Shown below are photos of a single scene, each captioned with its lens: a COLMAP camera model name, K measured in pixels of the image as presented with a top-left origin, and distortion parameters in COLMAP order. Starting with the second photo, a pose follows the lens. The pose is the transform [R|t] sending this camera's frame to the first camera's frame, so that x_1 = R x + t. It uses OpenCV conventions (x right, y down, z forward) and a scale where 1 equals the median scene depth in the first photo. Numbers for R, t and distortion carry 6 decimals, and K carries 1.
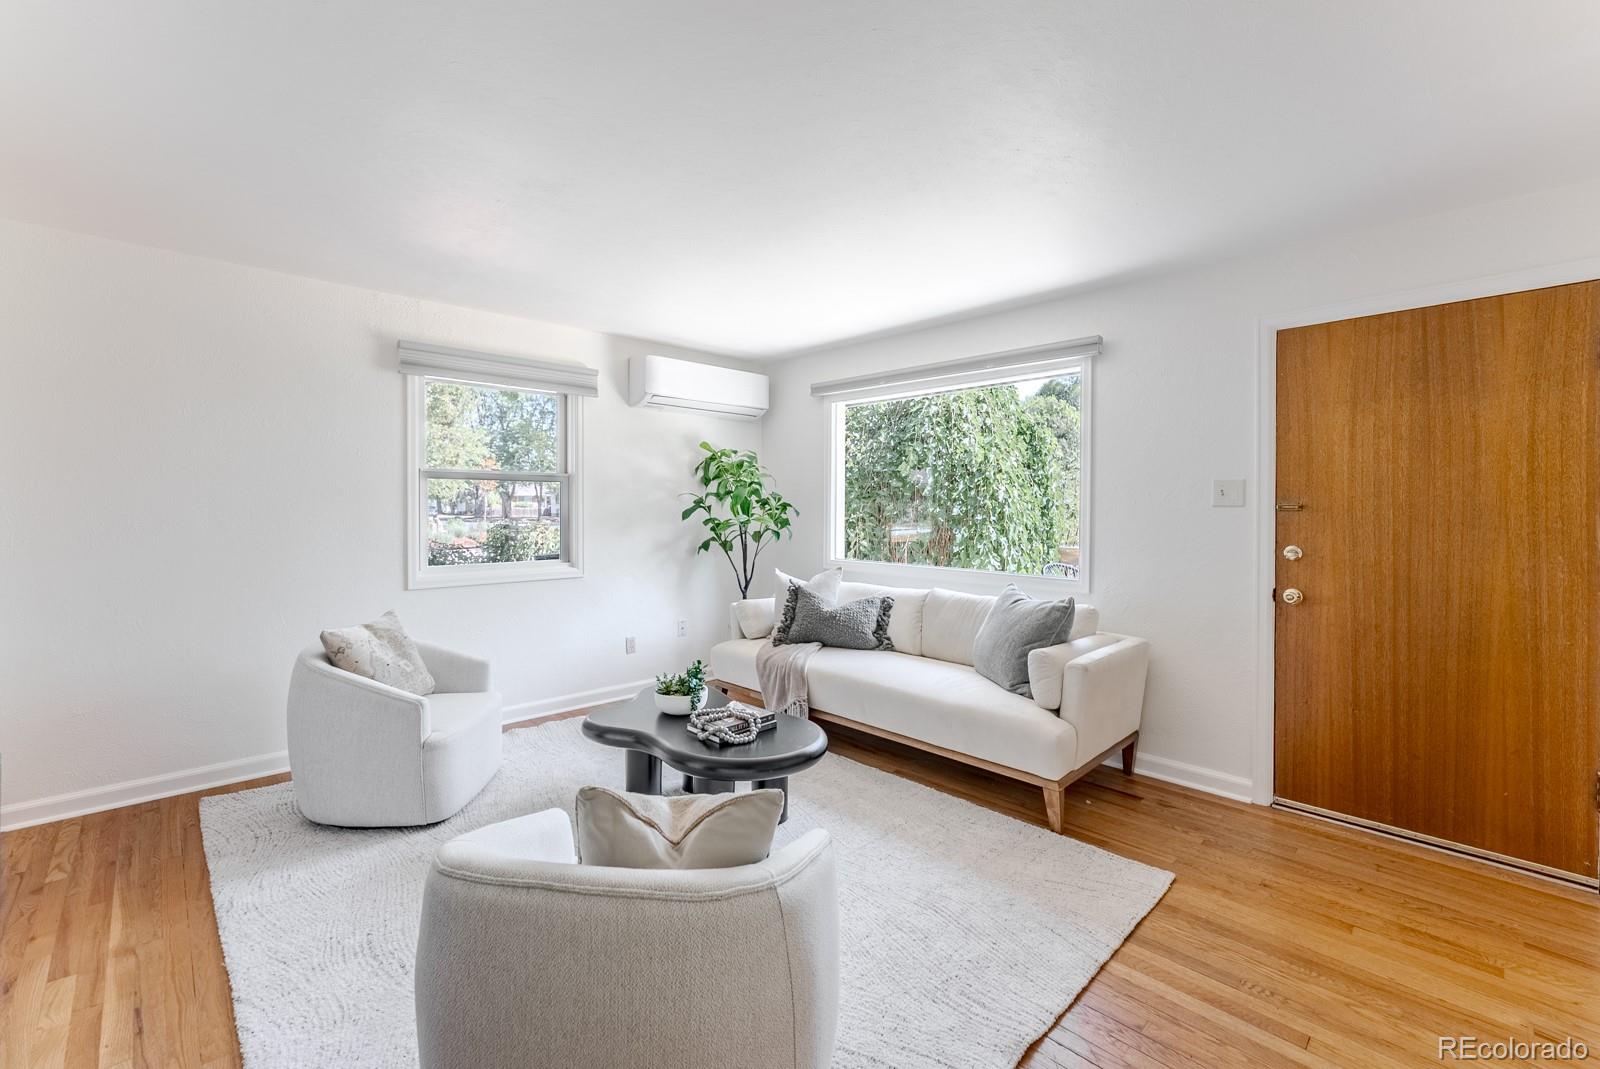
lens RADIAL K [[692.5, 0, 795.3], [0, 692.5, 503.4], [0, 0, 1]] dist [0.018716, -0.000104]
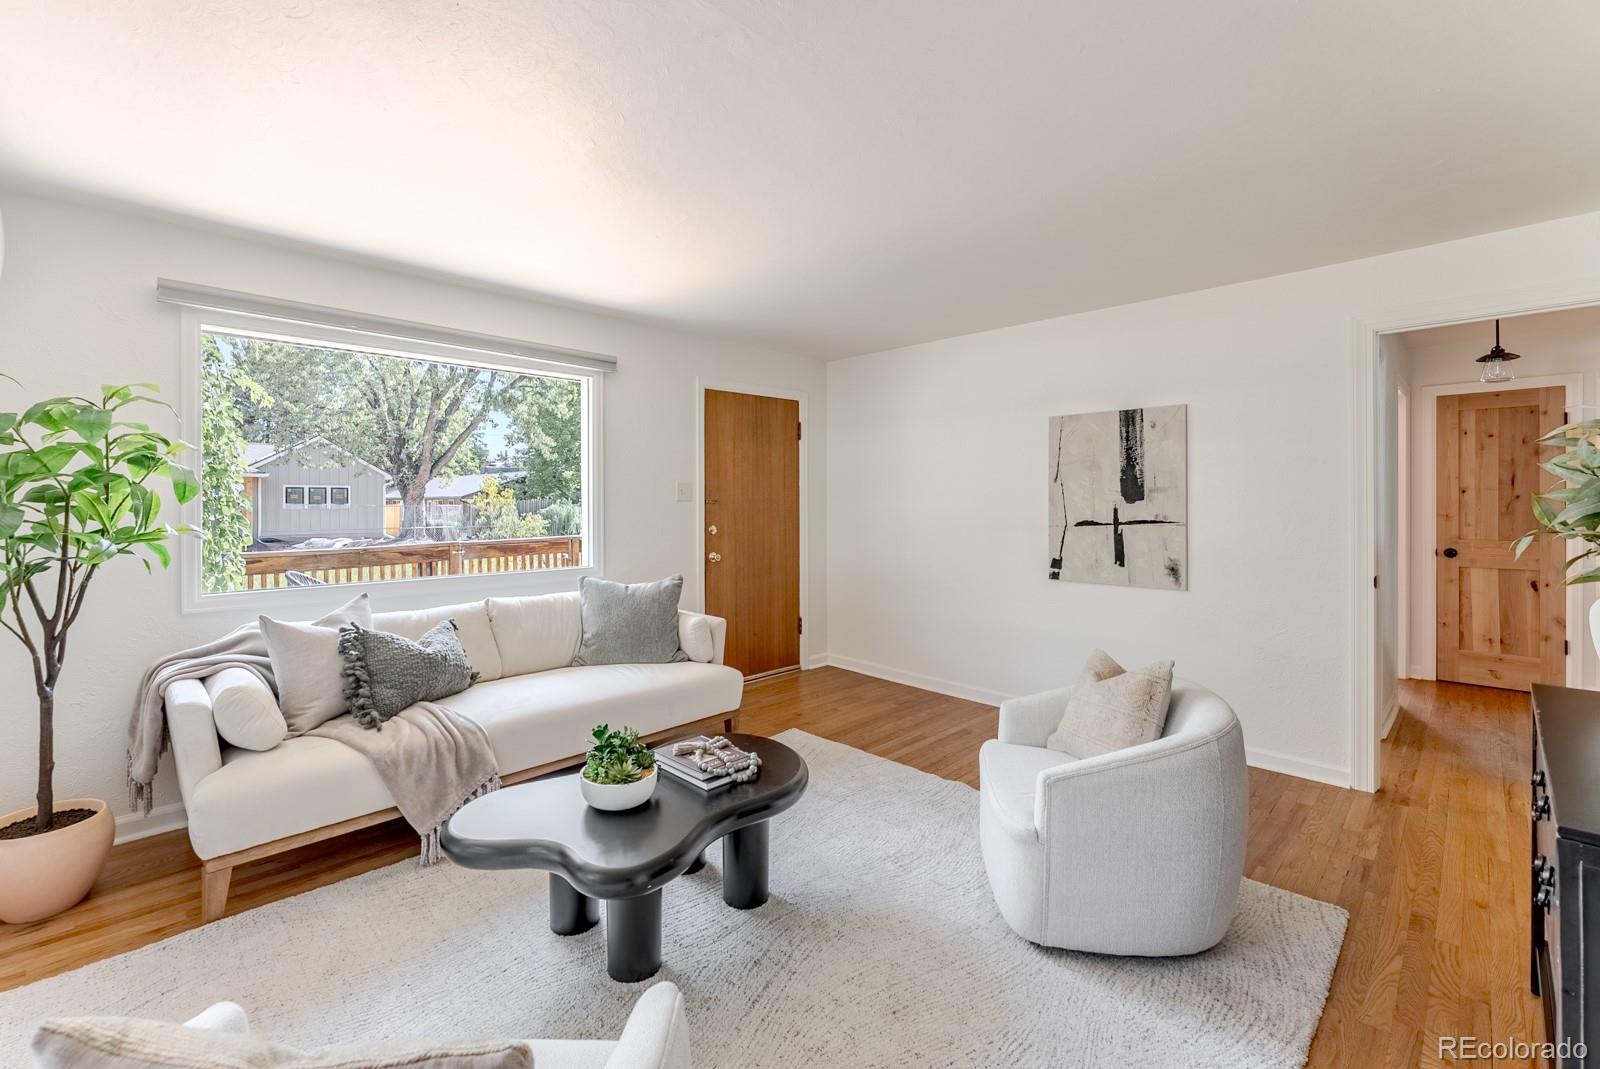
lens RADIAL K [[692.5, 0, 795.3], [0, 692.5, 503.4], [0, 0, 1]] dist [0.018716, -0.000104]
pose [[-0.004771, -0.008041, 0.999956, -0.900165], [-0.006471, 0.999947, 0.008010, -0.004198], [-0.999968, -0.006432, -0.004823, 0.849028]]
